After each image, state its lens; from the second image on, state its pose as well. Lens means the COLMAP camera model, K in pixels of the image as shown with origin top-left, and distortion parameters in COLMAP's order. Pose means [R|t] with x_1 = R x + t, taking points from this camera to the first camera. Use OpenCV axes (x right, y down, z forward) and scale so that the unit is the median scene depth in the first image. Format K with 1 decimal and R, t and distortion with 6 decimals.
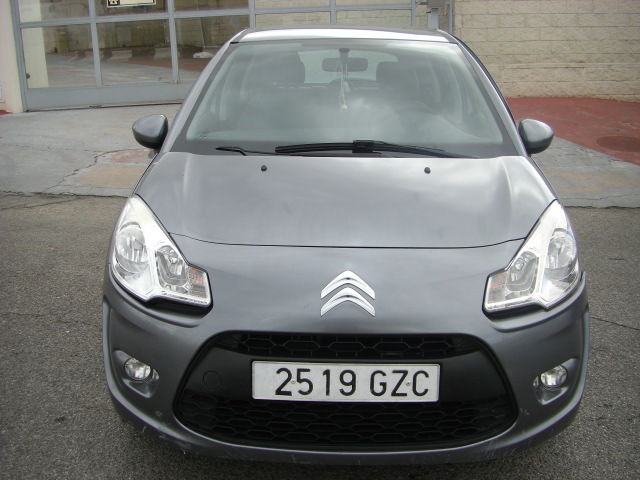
lens RADIAL K [[733.3, 0, 320.0], [0, 733.3, 240.0], [0, 0, 1]] dist [-0.181305, 0.086006]
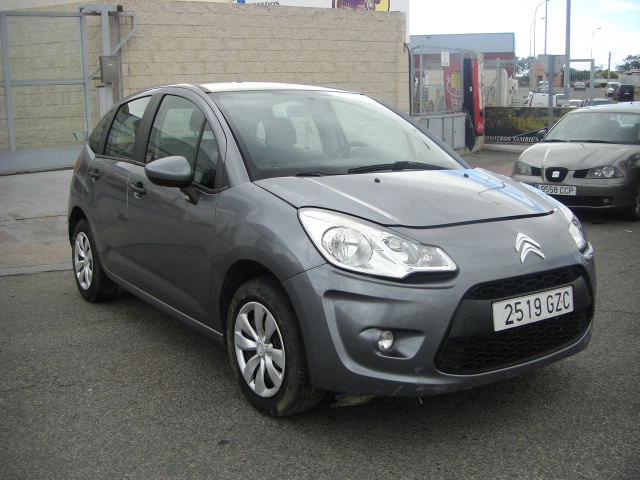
lens RADIAL K [[733.3, 0, 320.0], [0, 733.3, 240.0], [0, 0, 1]] dist [-0.181305, 0.086006]
pose [[0.787254, -0.097491, 0.608873, -1.167555], [0.167081, 0.984210, -0.058440, 0.074944], [-0.593562, 0.147738, 0.791112, 0.096670]]
